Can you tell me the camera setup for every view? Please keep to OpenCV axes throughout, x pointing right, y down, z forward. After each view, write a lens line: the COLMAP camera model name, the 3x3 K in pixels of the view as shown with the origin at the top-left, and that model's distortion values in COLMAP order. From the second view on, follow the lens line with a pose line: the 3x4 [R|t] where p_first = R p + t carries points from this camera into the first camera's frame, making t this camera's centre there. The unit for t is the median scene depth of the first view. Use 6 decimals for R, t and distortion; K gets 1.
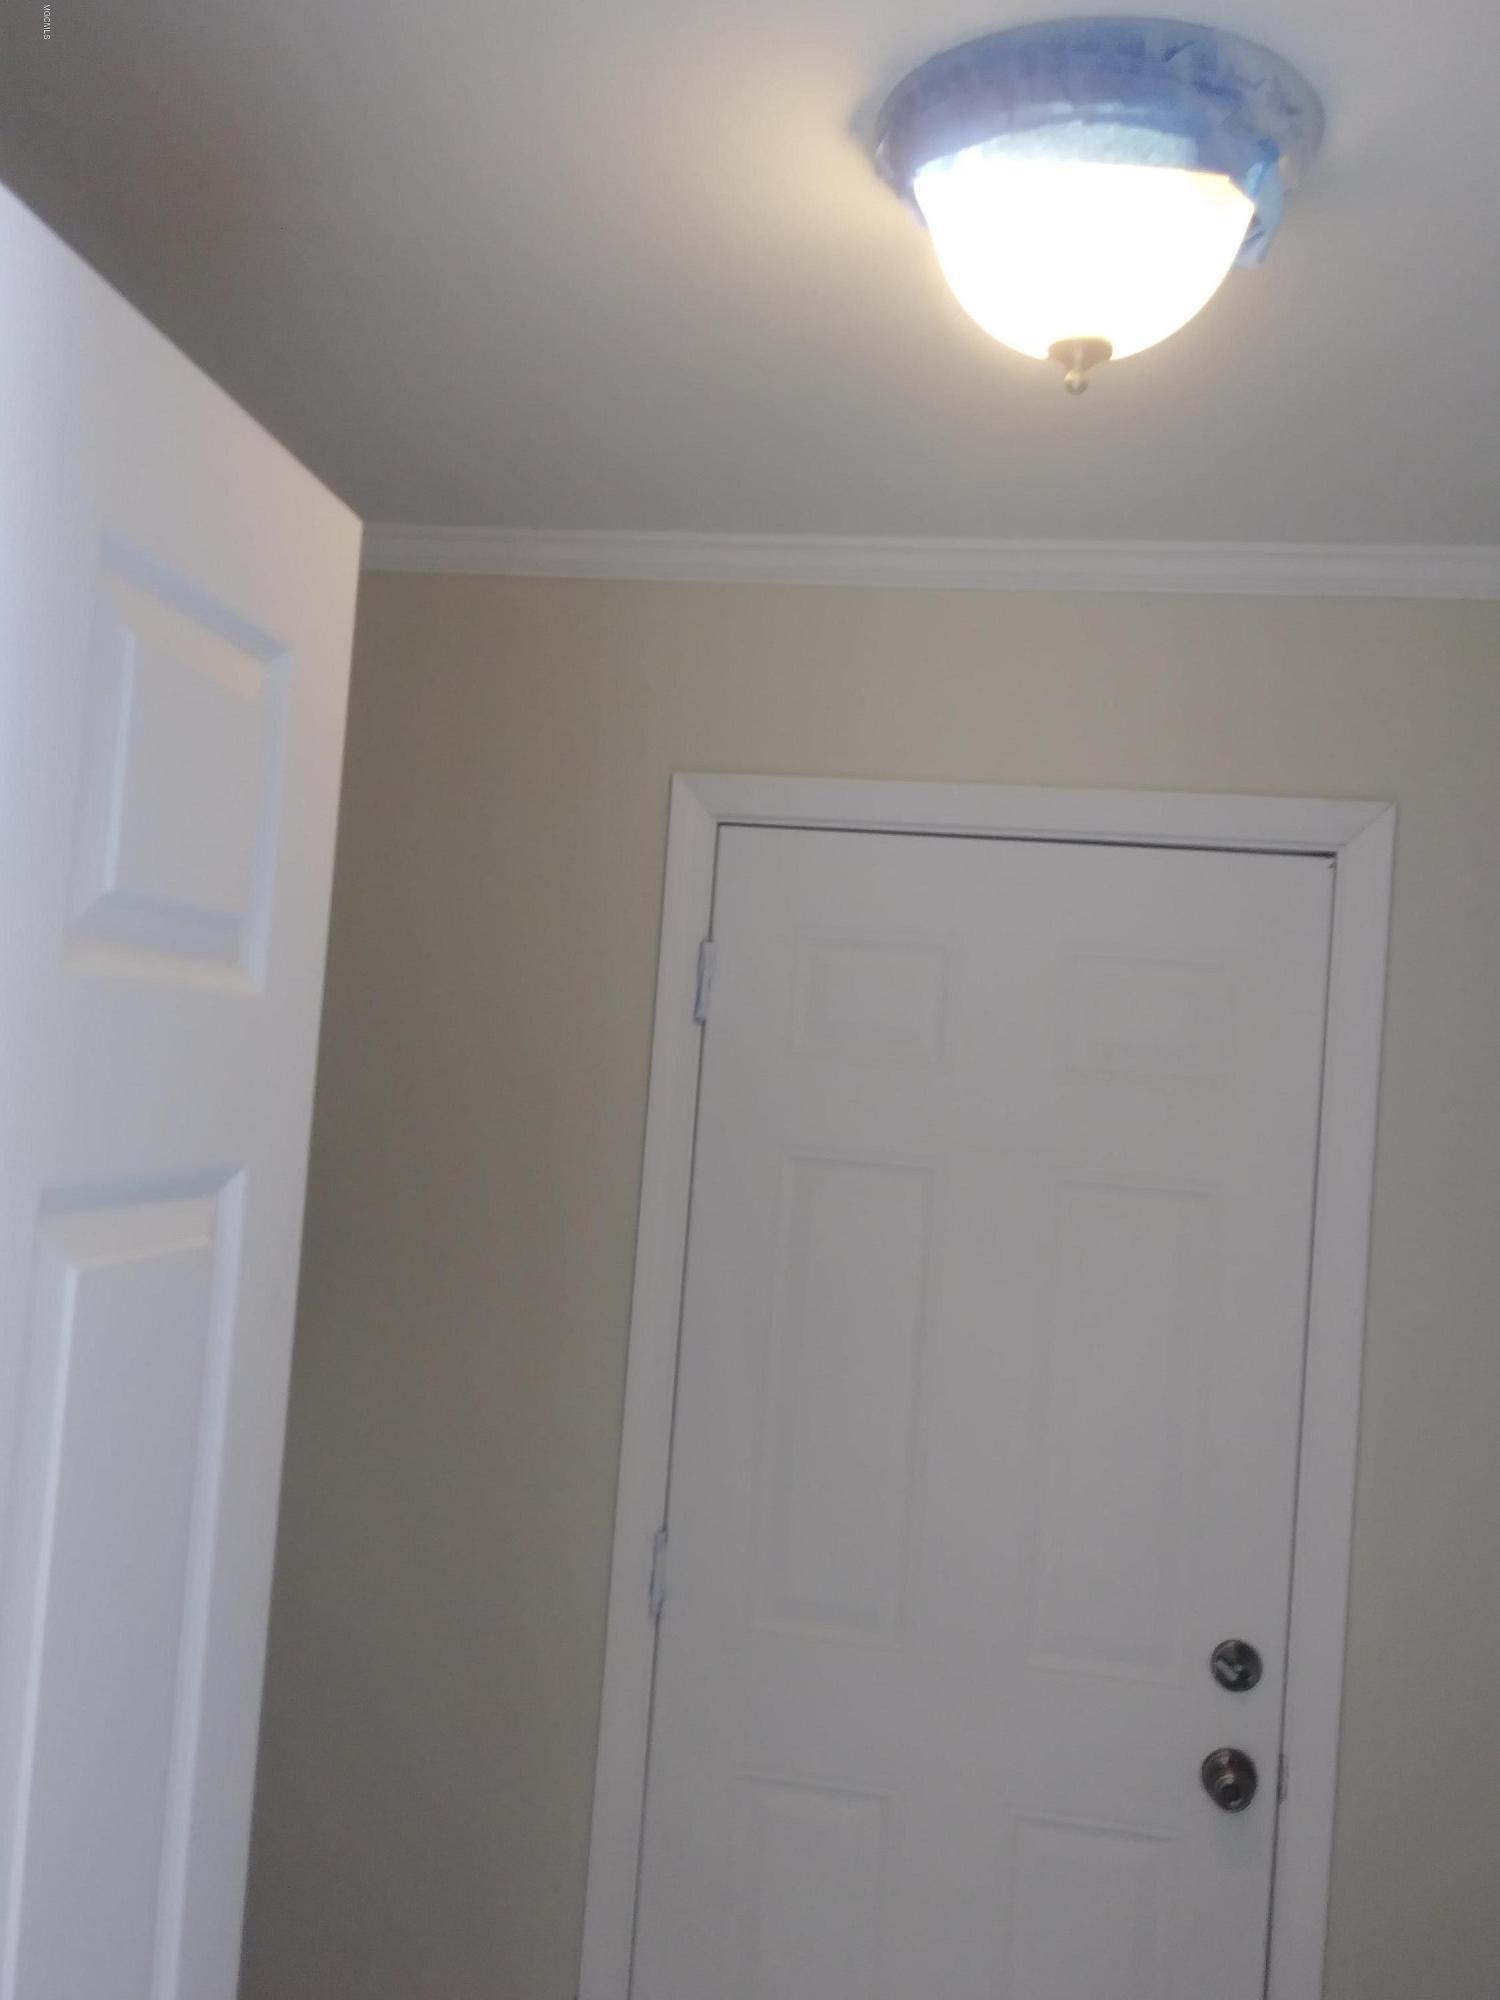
lens RADIAL K [[1905.1, 0, 750.0], [0, 1905.1, 1000.0], [0, 0, 1]] dist [0.063043, -0.124925]
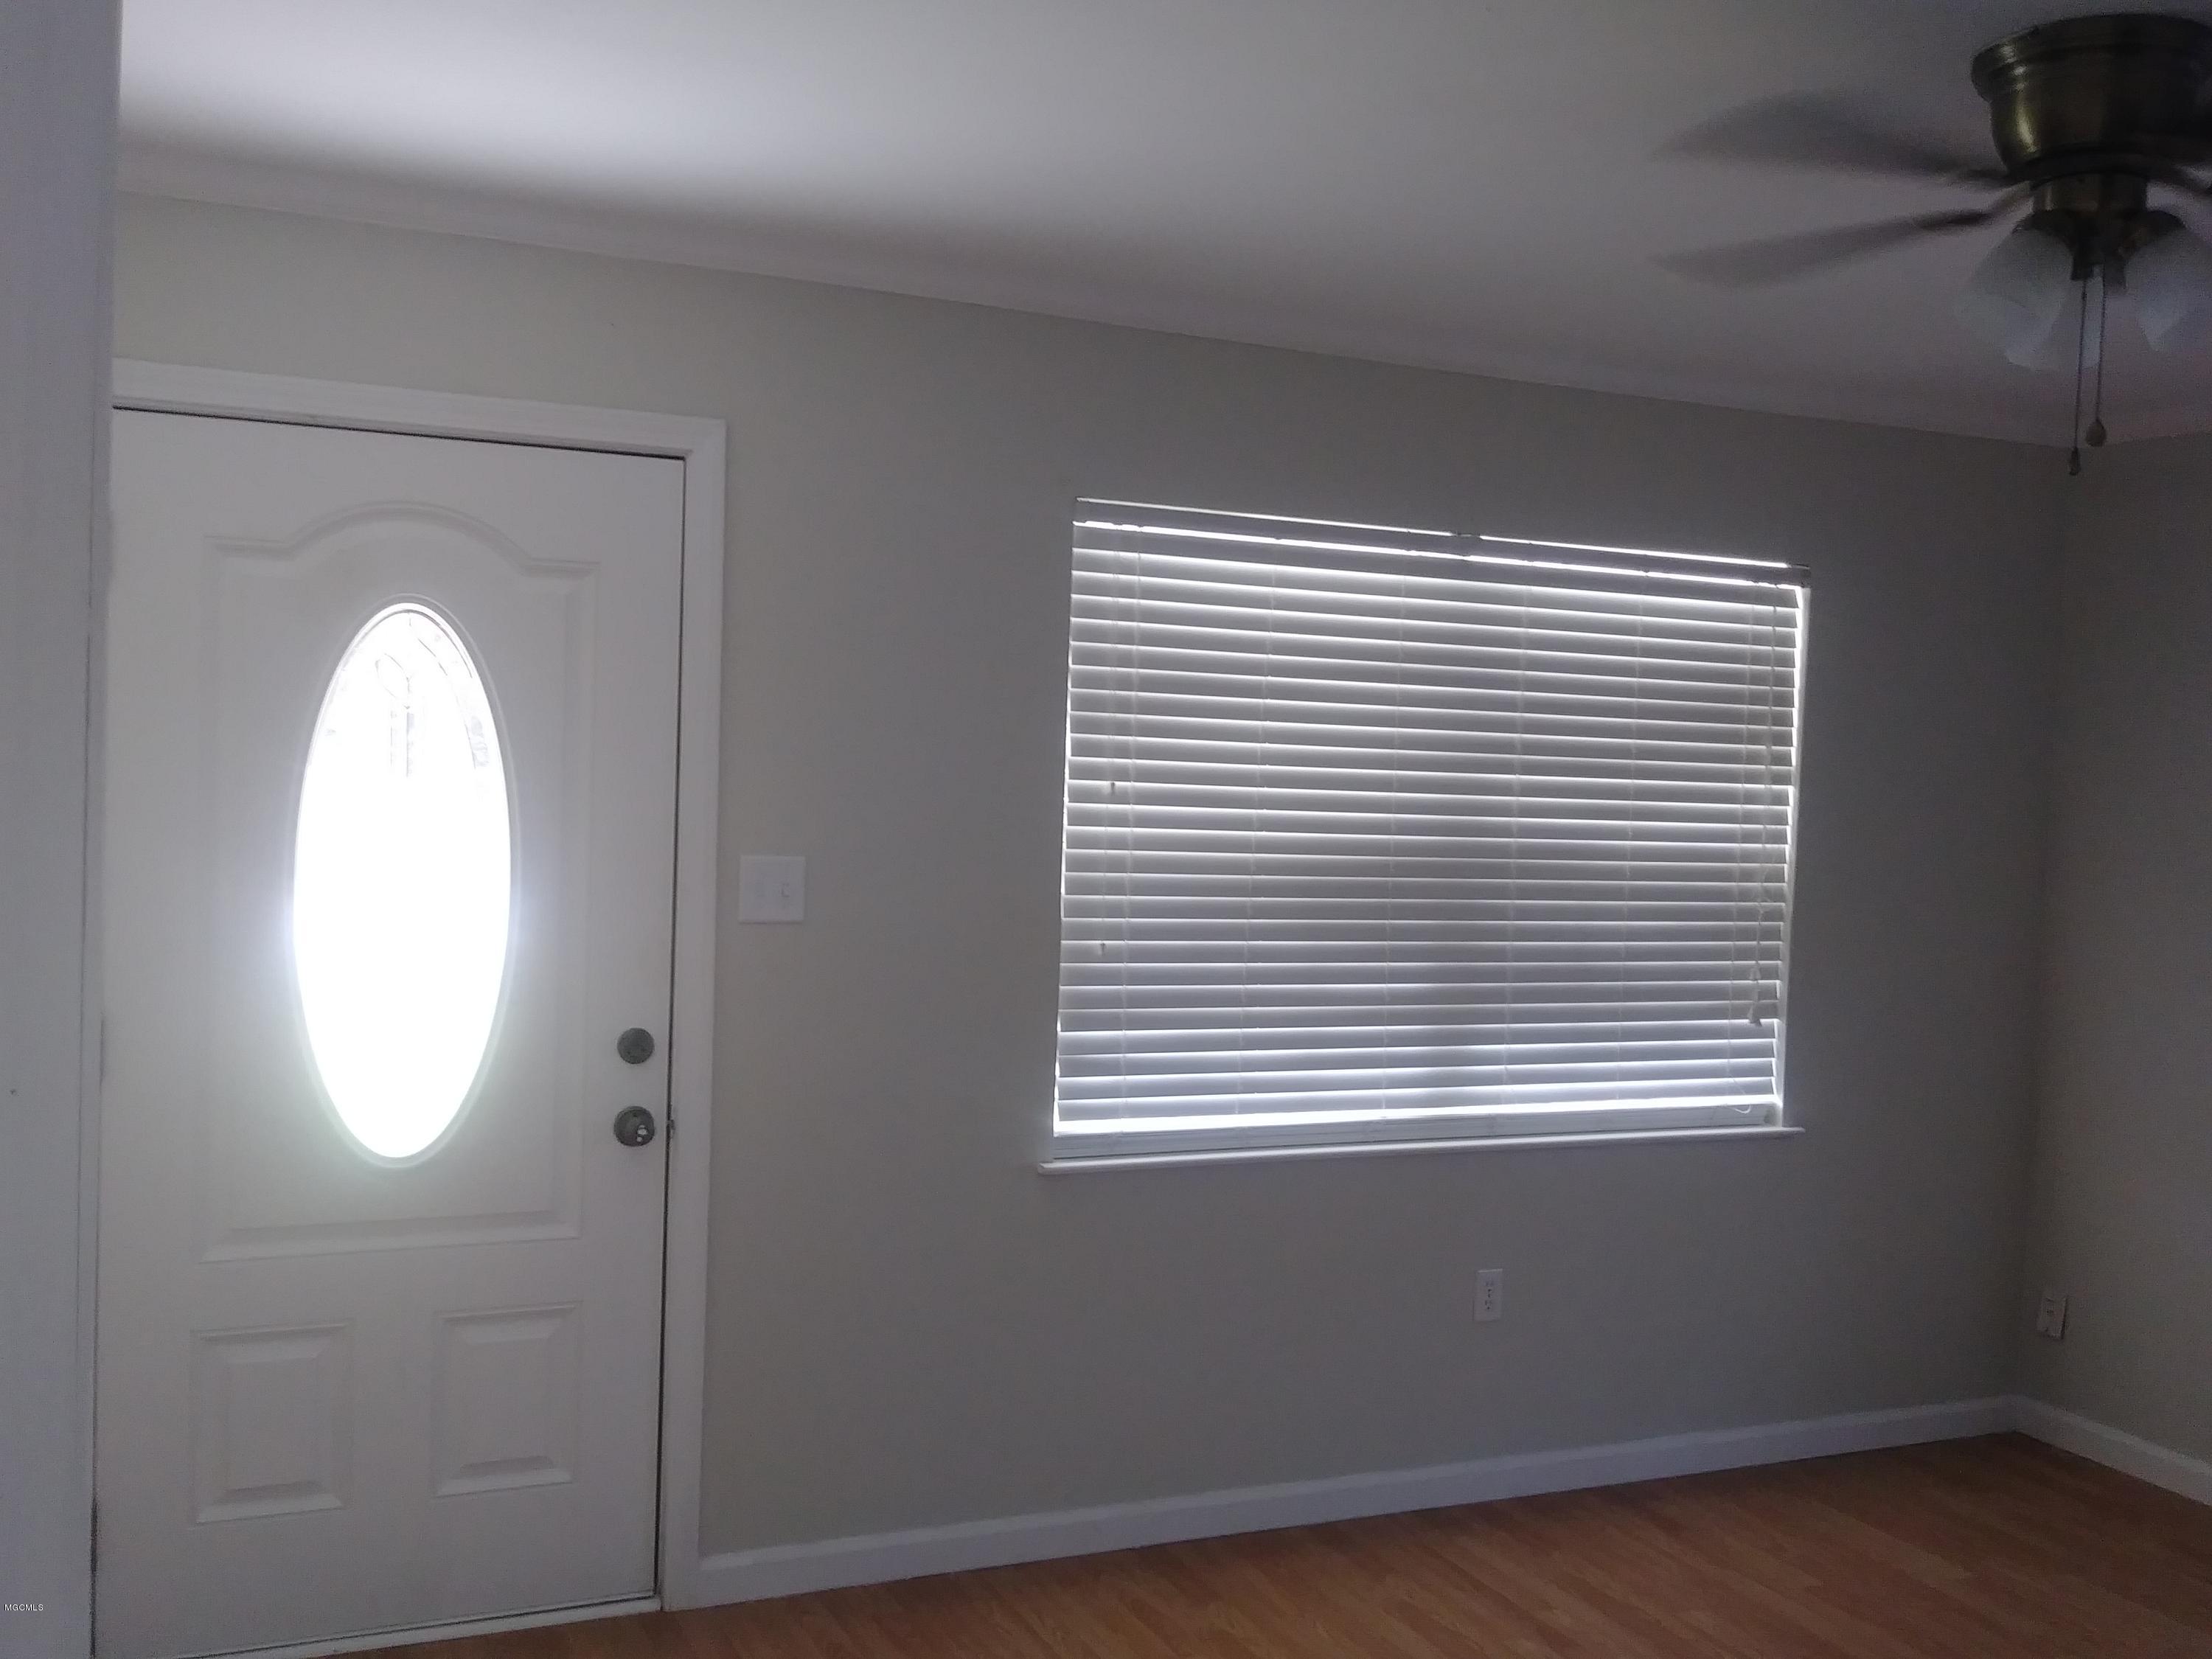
lens RADIAL K [[2056.4, 0, 1106.0], [0, 2056.4, 829.5], [0, 0, 1]] dist [0.052317, -0.105697]
pose [[0.880044, -0.066443, 0.470221, -0.137330], [0.012903, 0.993144, 0.116184, 0.022725], [-0.474717, -0.096180, 0.874868, -0.447834]]
